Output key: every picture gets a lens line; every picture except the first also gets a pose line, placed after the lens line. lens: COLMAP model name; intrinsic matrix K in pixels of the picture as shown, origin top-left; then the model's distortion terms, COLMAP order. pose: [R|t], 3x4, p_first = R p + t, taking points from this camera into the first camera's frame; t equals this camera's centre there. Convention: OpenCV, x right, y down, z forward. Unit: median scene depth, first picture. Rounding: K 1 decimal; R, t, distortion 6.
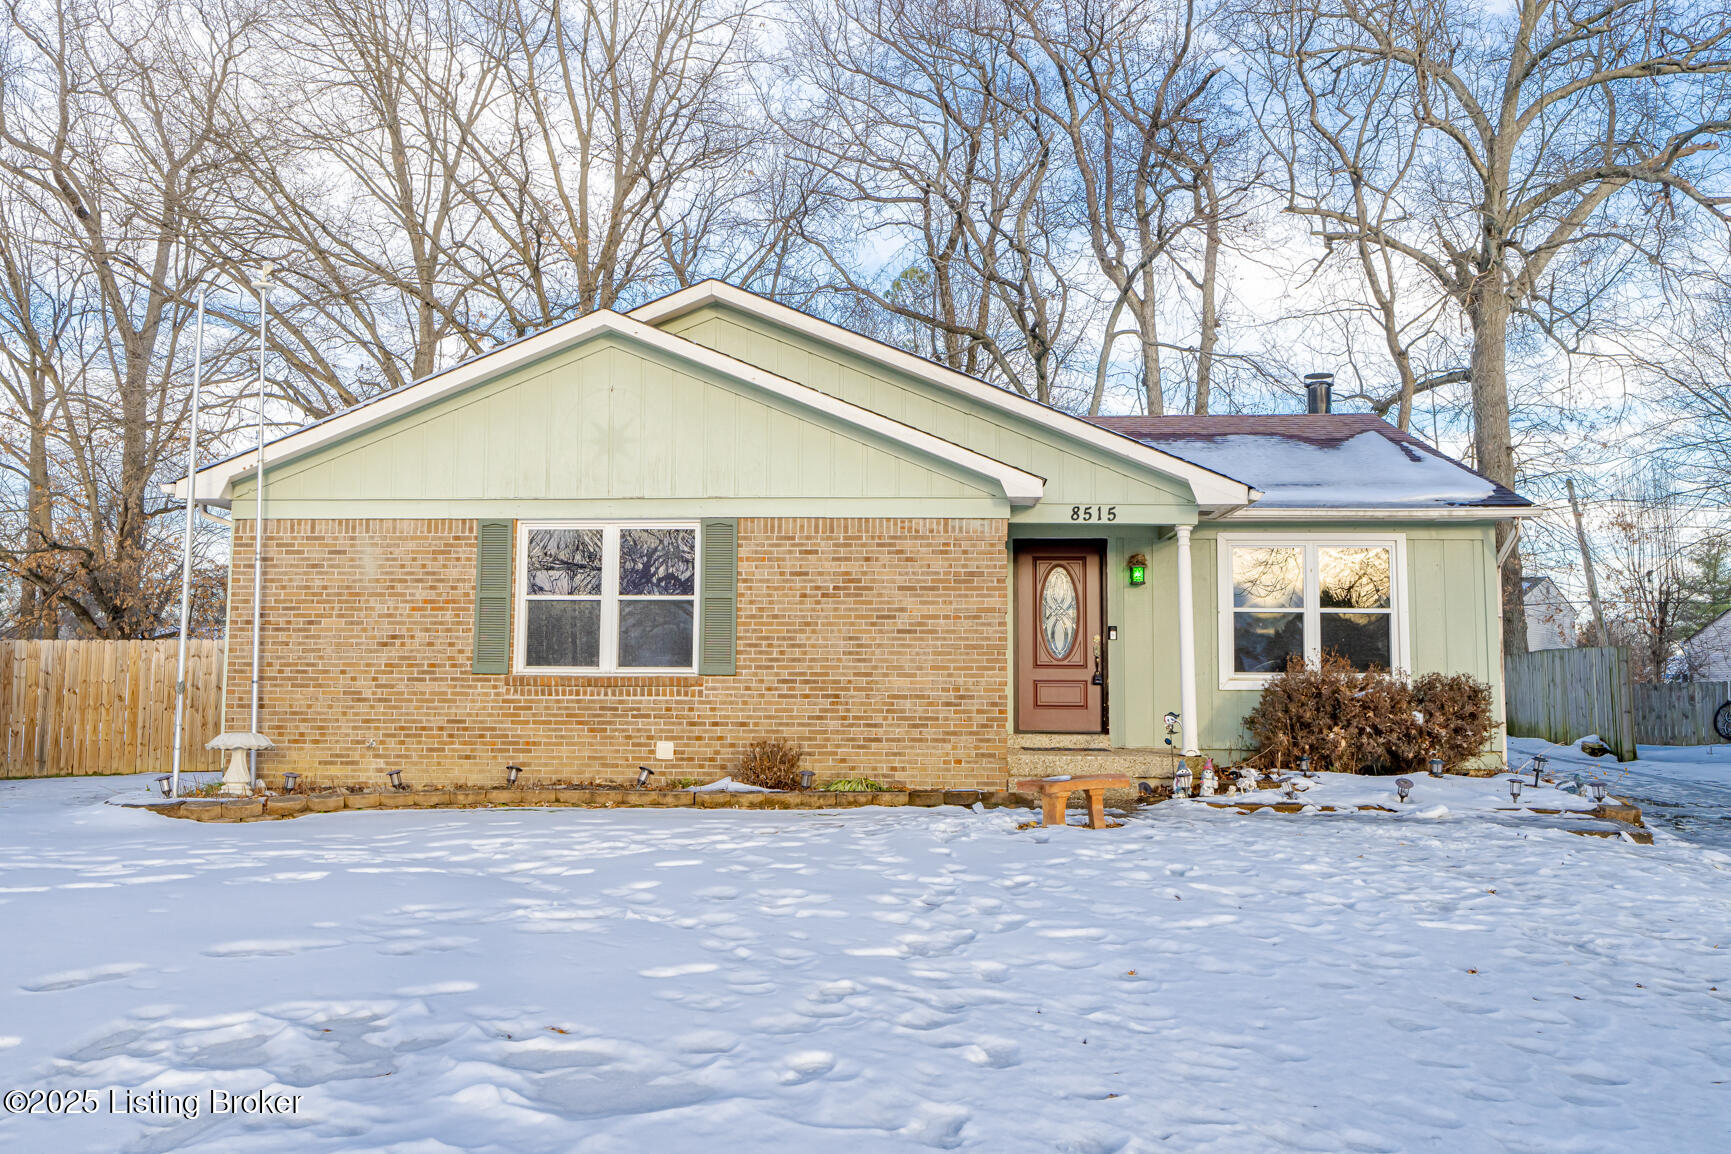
lens RADIAL K [[1257.8, 0, 864.4], [0, 1257.8, 564.6], [0, 0, 1]] dist [0.001063, -0.002637]
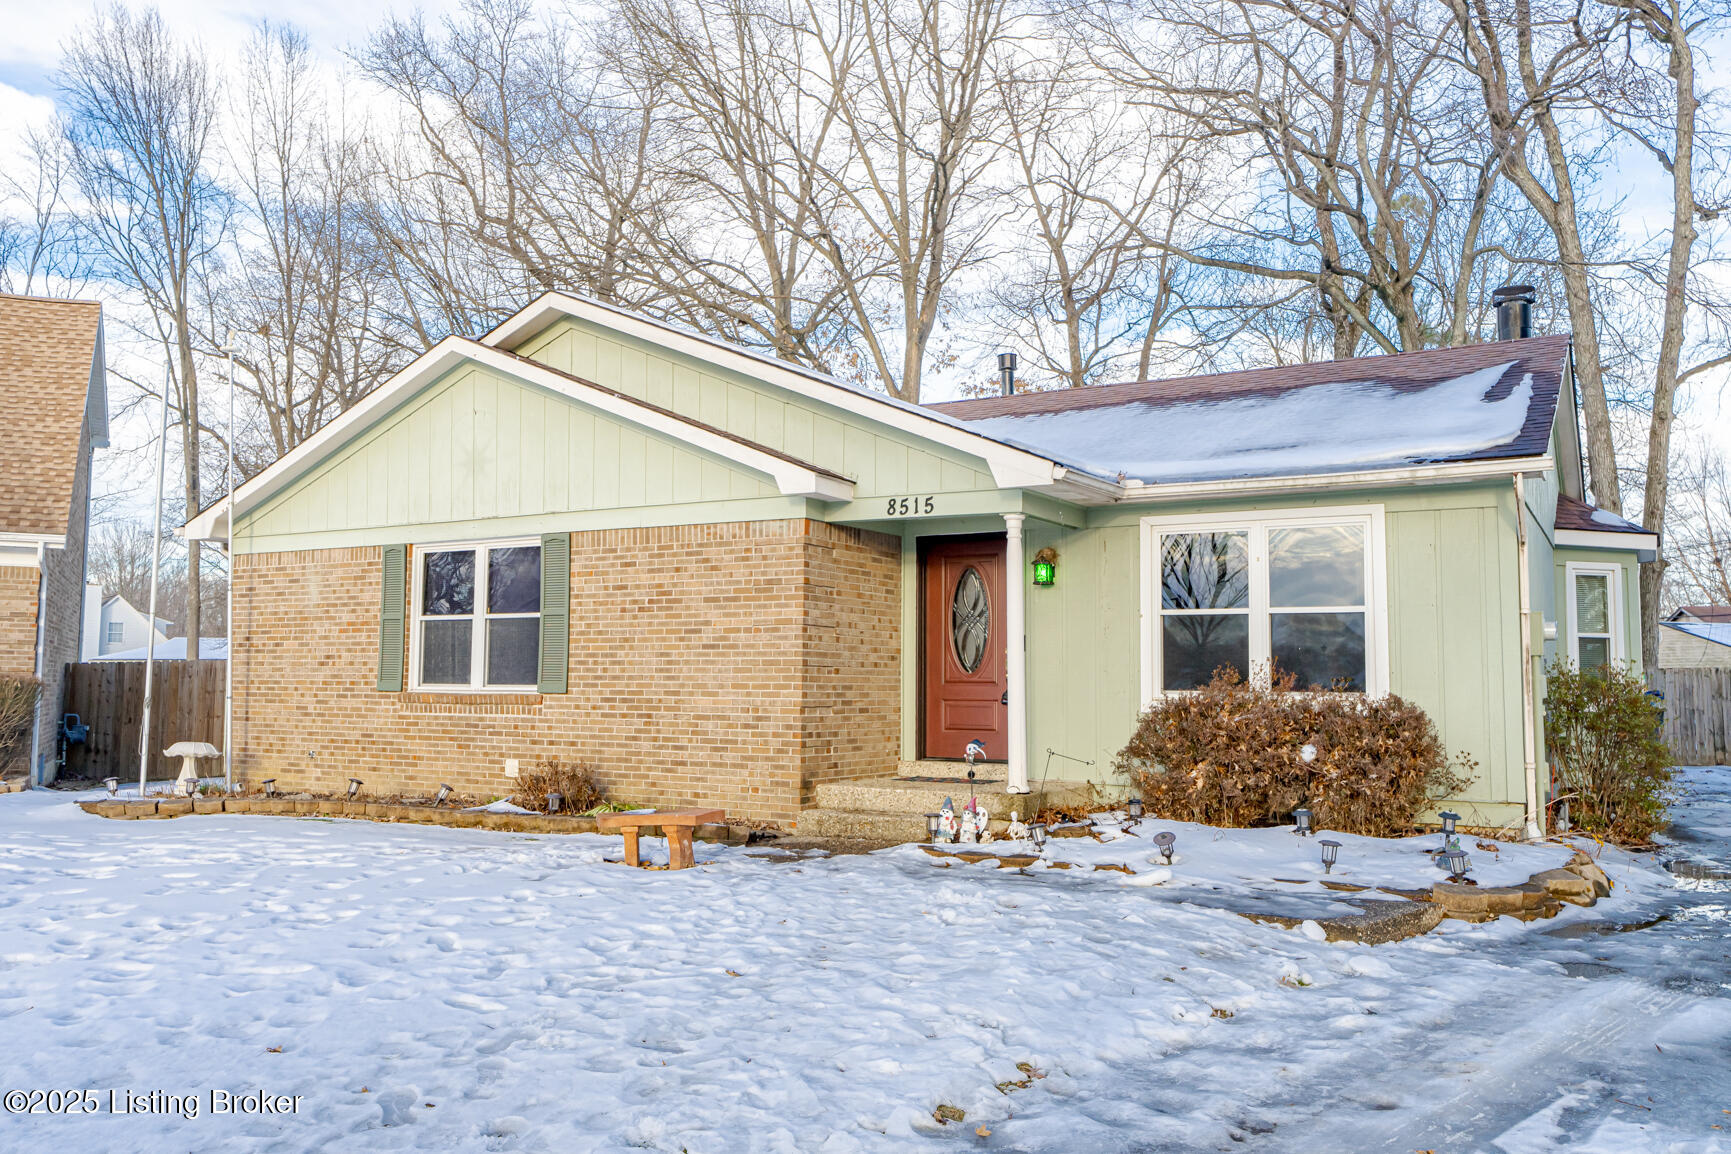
lens RADIAL K [[1373.2, 0, 880.4], [0, 1373.2, 556.0], [0, 0, 1]] dist [0.000971, 0.000545]
pose [[0.888104, -0.042124, -0.457709, 0.603210], [0.039492, 0.999102, -0.015323, 0.007239], [0.457944, -0.004468, 0.888970, 0.161775]]
